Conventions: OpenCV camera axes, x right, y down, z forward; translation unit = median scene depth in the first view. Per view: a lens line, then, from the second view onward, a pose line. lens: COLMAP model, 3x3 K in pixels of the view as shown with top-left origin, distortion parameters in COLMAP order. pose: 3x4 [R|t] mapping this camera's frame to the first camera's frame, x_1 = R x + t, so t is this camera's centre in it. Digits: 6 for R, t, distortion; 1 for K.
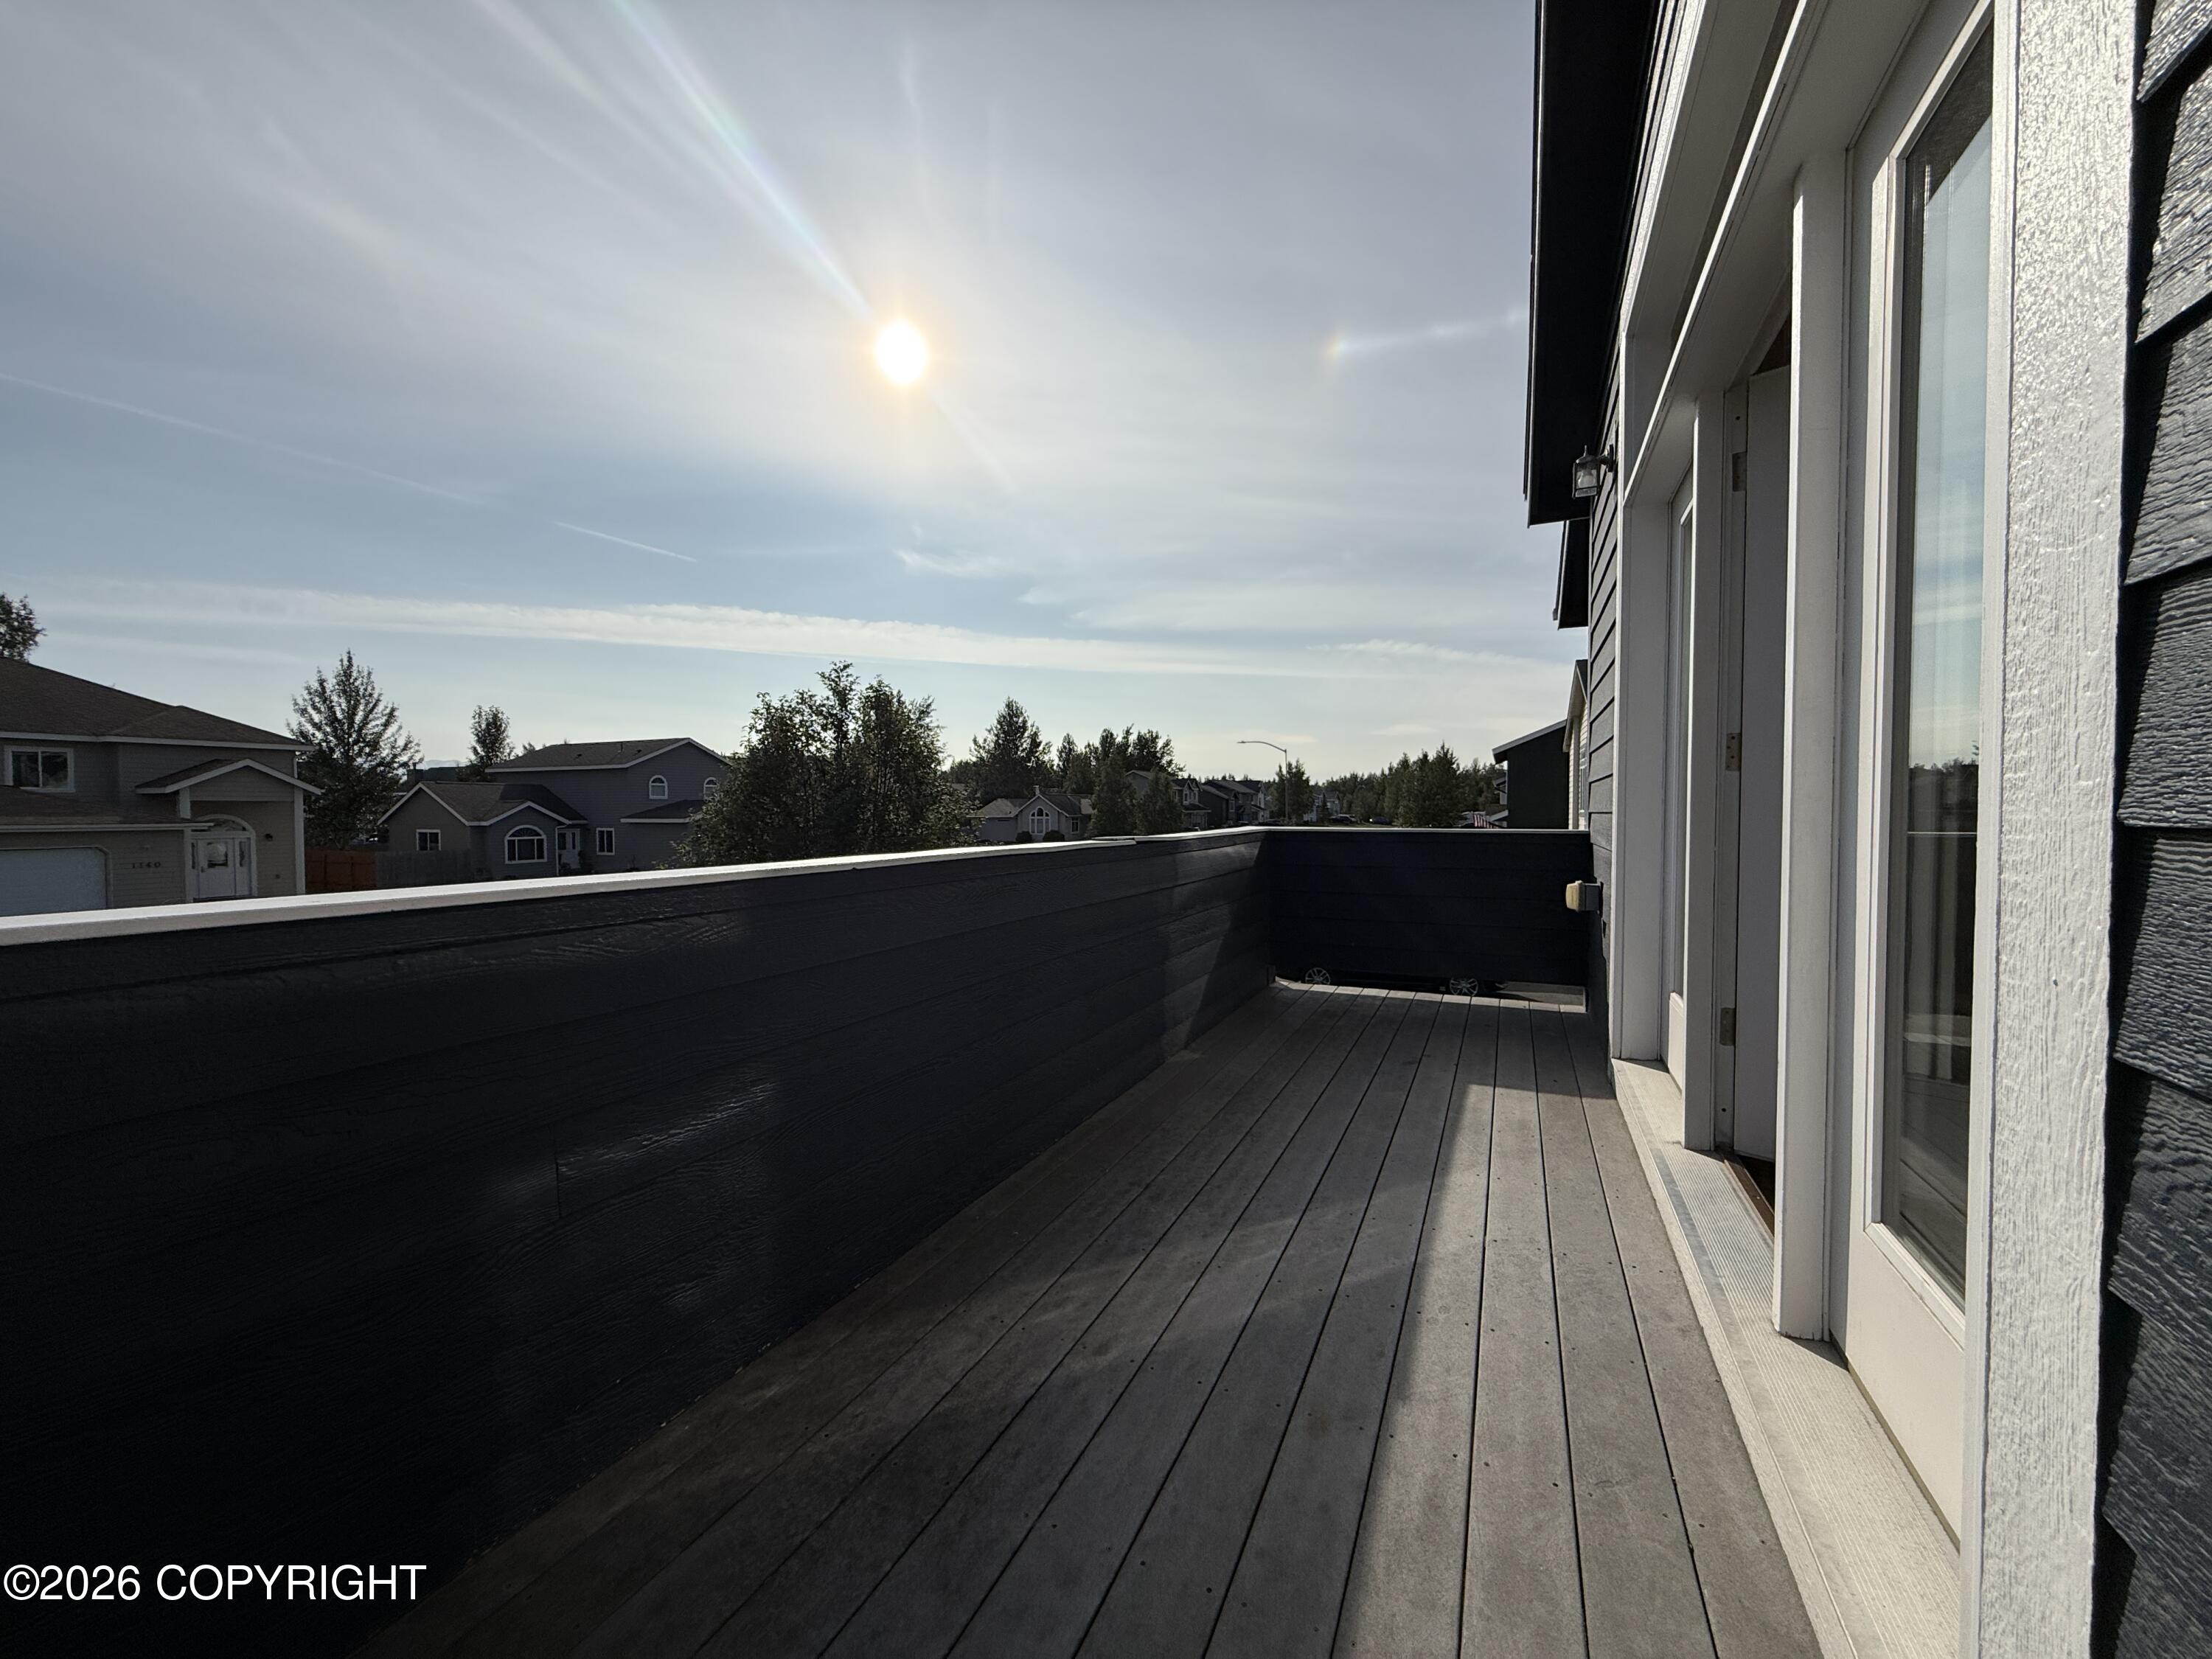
lens RADIAL K [[879.9, 0, 1090.7], [0, 879.9, 830.6], [0, 0, 1]] dist [0.004917, -0.000192]
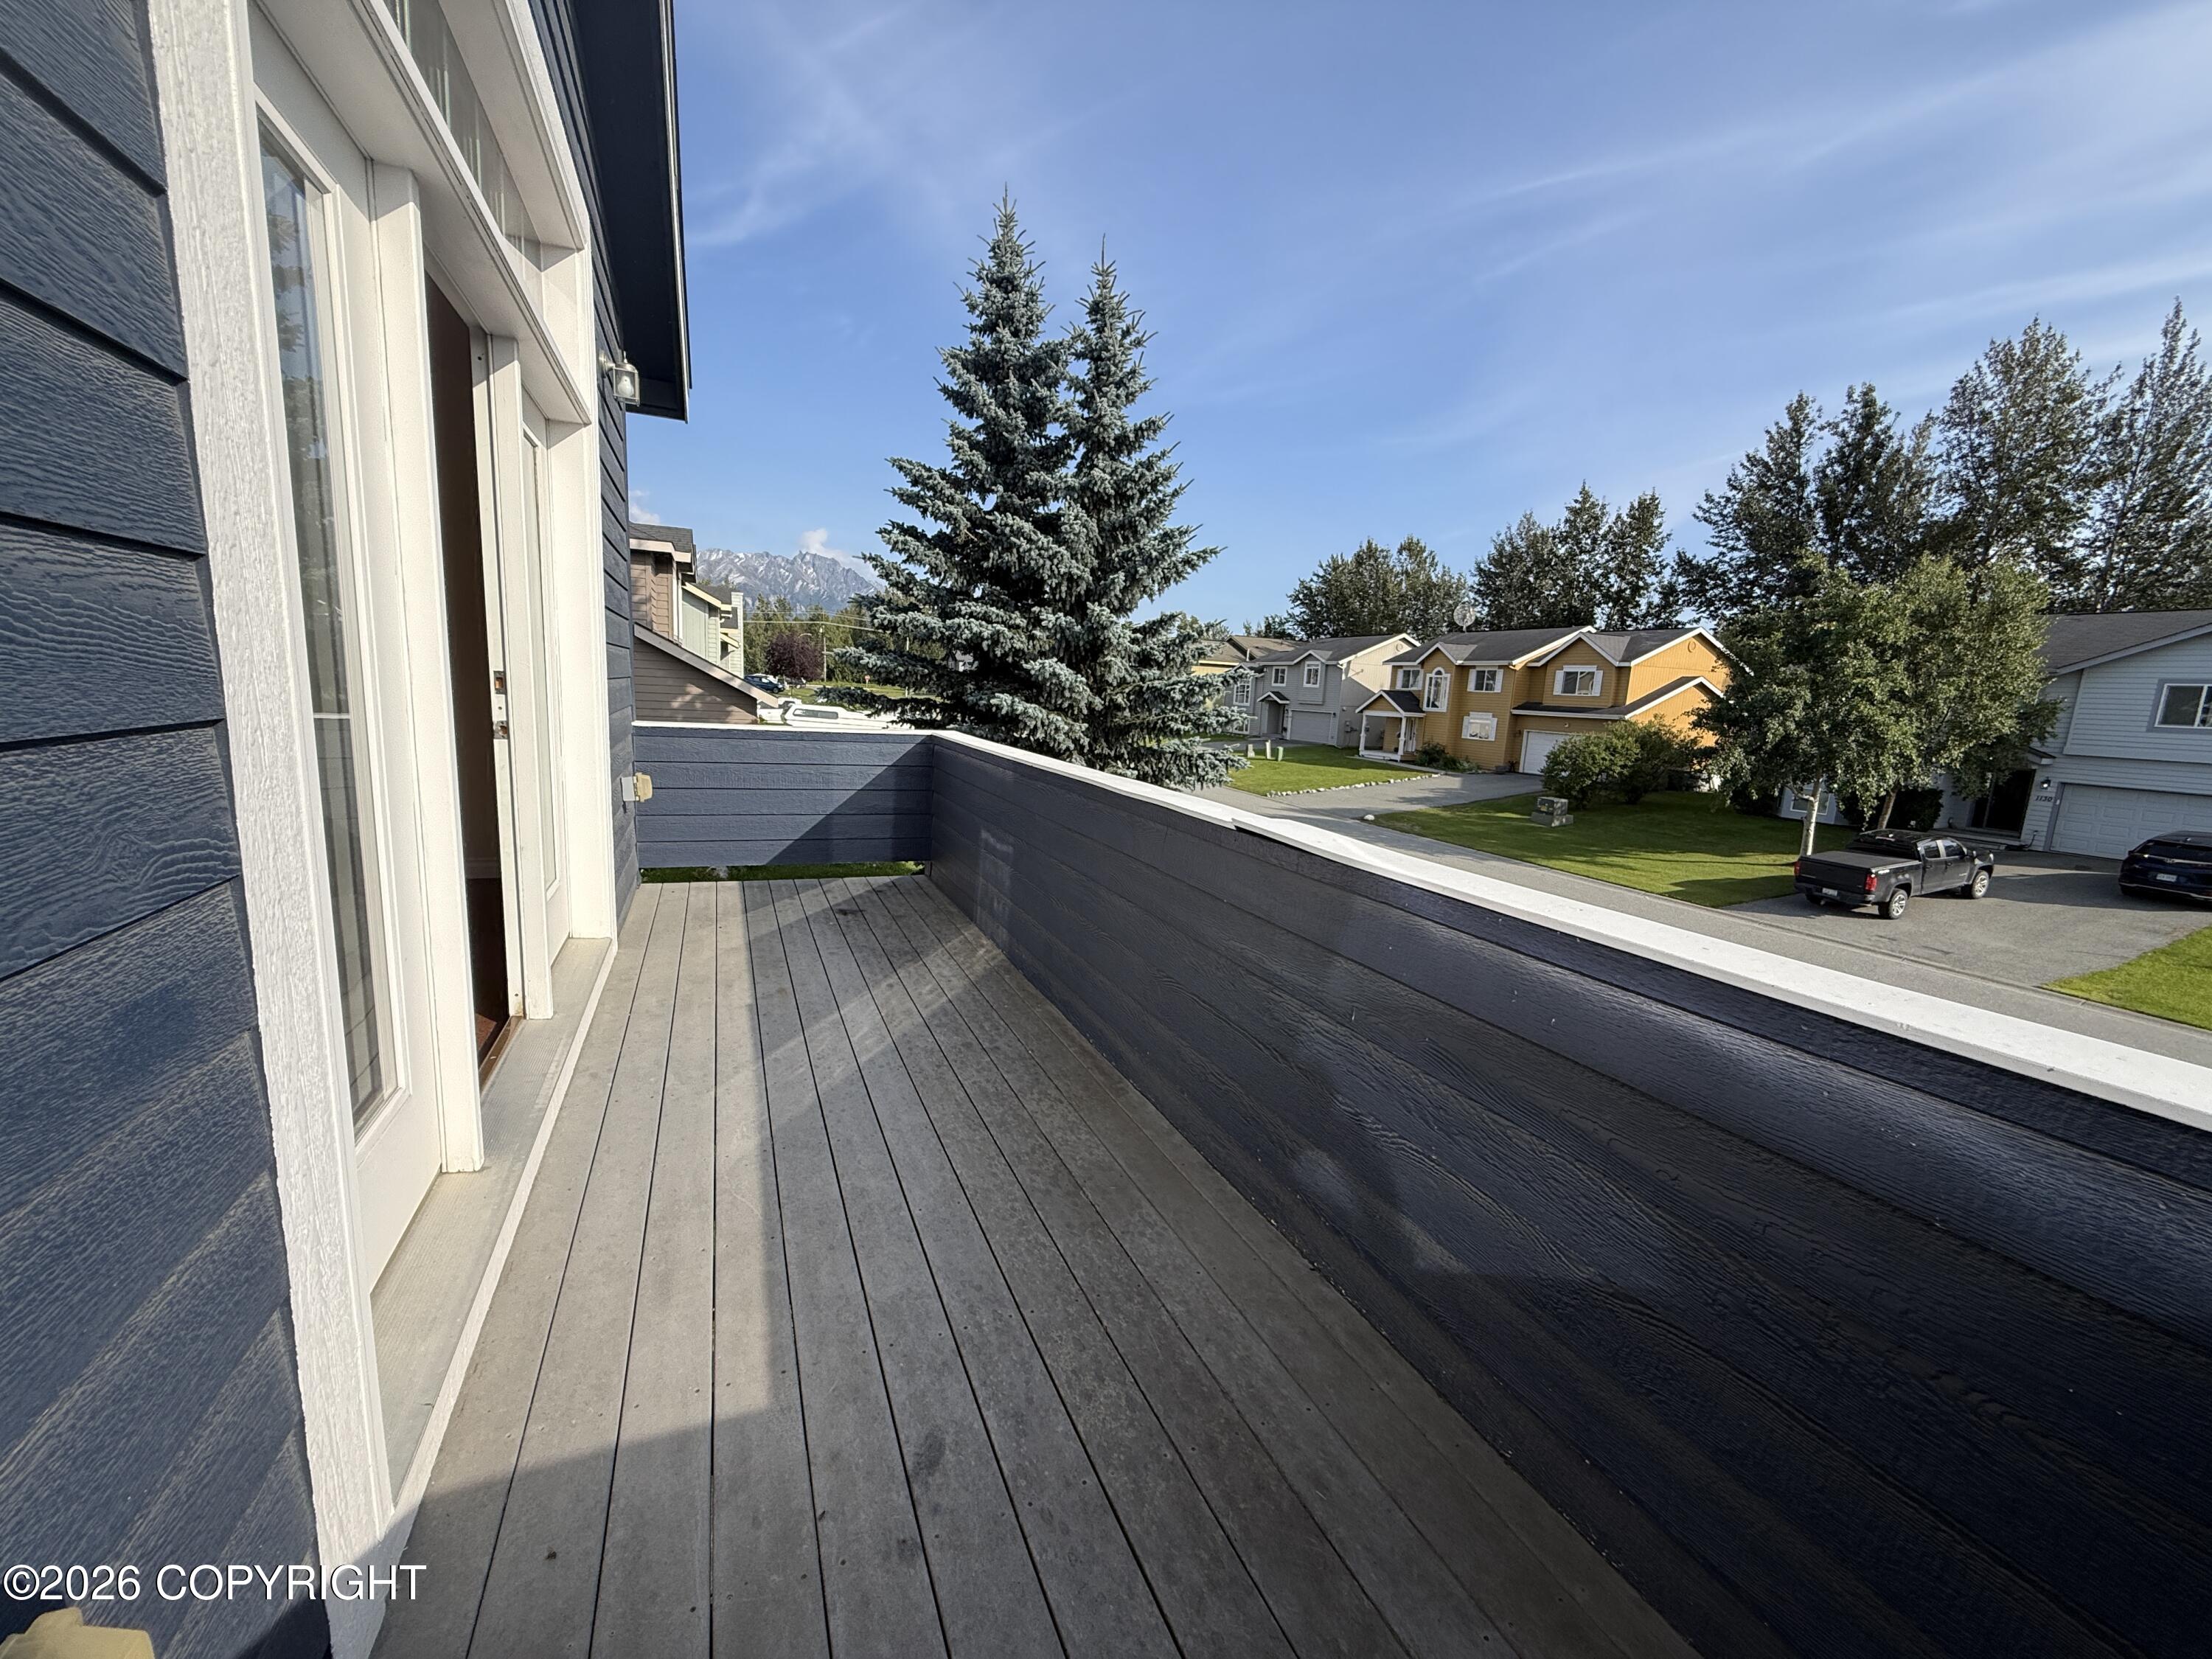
lens RADIAL K [[879.9, 0, 1090.7], [0, 879.9, 830.6], [0, 0, 1]] dist [0.004917, -0.000192]
pose [[-0.665039, 0.087832, -0.741626, 1.016097], [-0.068580, 0.981681, 0.177760, -0.155369], [0.743653, 0.169078, -0.646833, 2.201591]]
